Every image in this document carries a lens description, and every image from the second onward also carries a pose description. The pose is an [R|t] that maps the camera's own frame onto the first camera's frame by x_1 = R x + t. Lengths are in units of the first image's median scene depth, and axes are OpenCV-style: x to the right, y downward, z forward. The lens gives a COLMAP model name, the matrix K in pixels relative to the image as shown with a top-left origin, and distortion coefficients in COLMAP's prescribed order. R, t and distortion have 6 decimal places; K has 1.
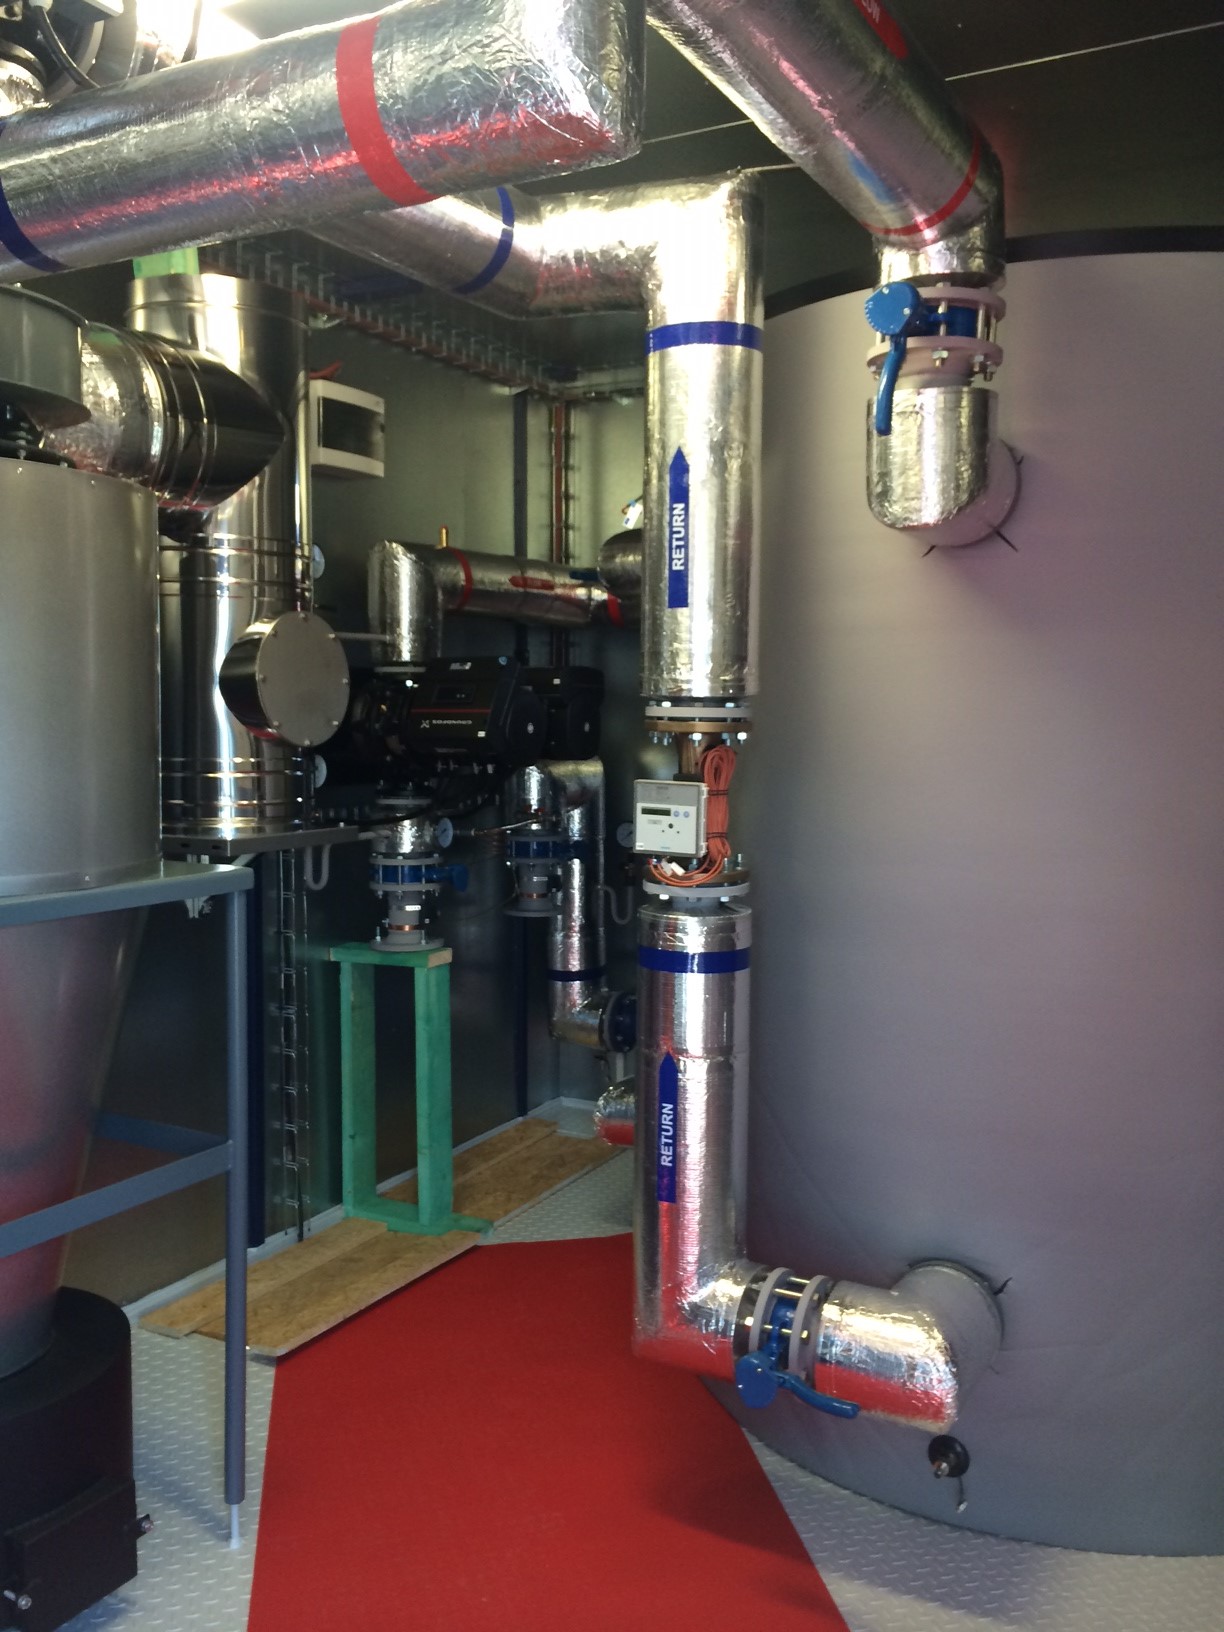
lens RADIAL K [[1418.7, 0, 634.6], [0, 1418.7, 798.6], [0, 0, 1]] dist [0.072070, -0.100356]
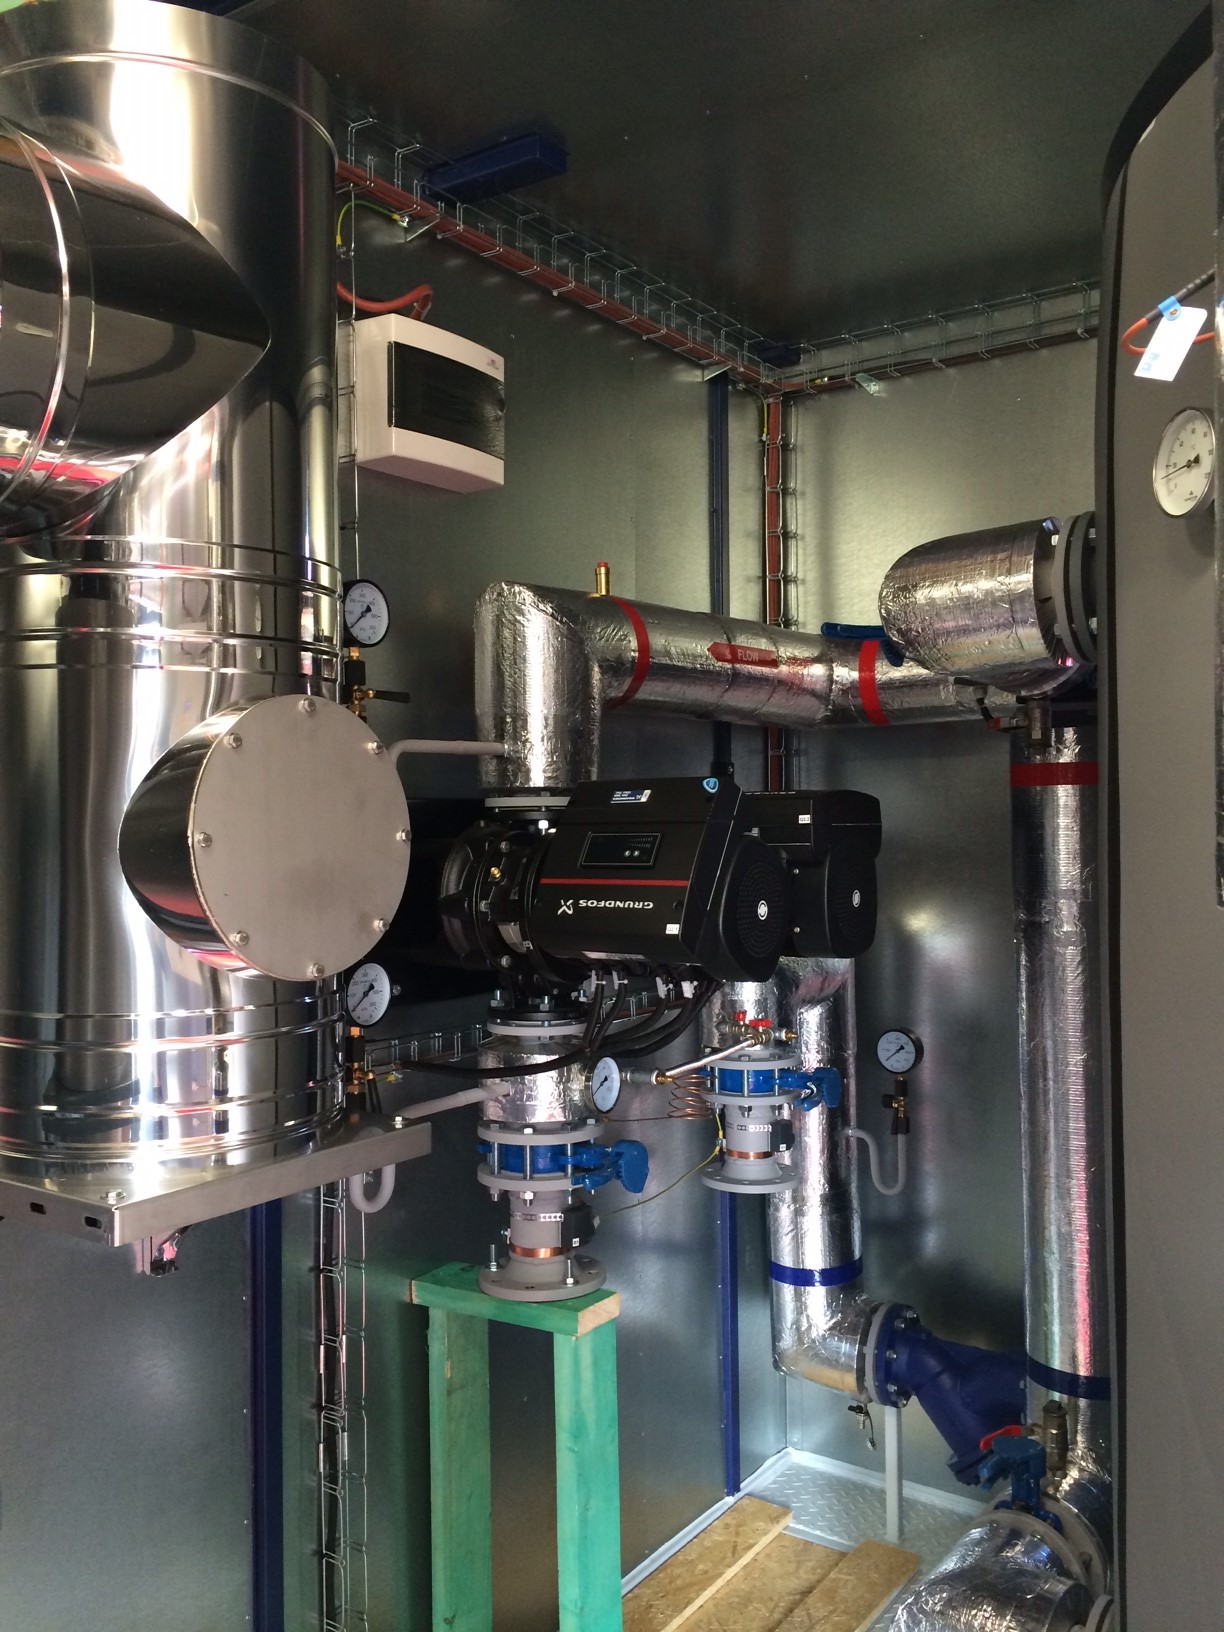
lens RADIAL K [[1418.7, 0, 640.2], [0, 1418.7, 806.6], [0, 0, 1]] dist [0.072070, -0.100356]
pose [[0.993425, -0.015896, -0.113377, -0.052403], [0.007797, 0.997408, -0.071530, -0.045713], [0.114220, 0.070176, 0.990974, 0.419916]]
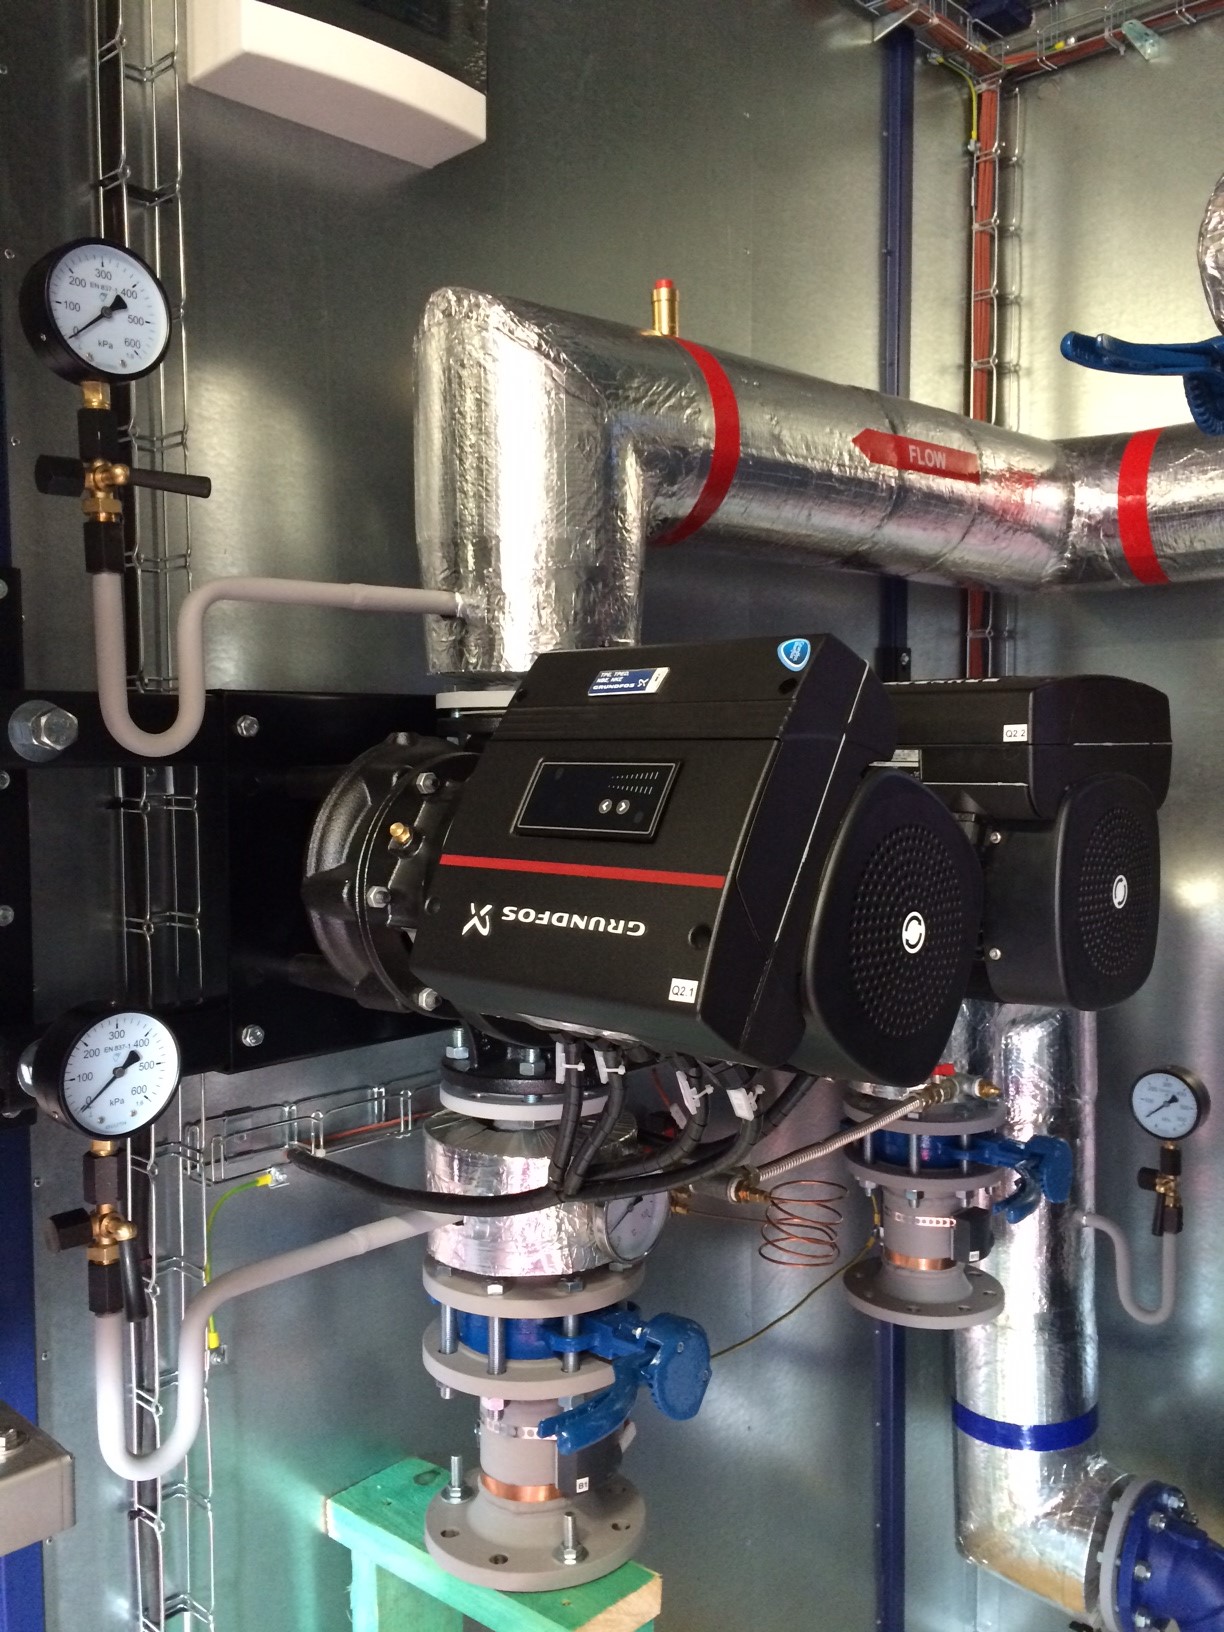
lens RADIAL K [[1418.7, 0, 624.8], [0, 1418.7, 814.4], [0, 0, 1]] dist [0.072070, -0.100356]
pose [[0.963081, 0.004769, -0.269170, -0.050269], [-0.007034, 0.999947, -0.007451, -0.061084], [0.269121, 0.009070, 0.963064, 0.681546]]
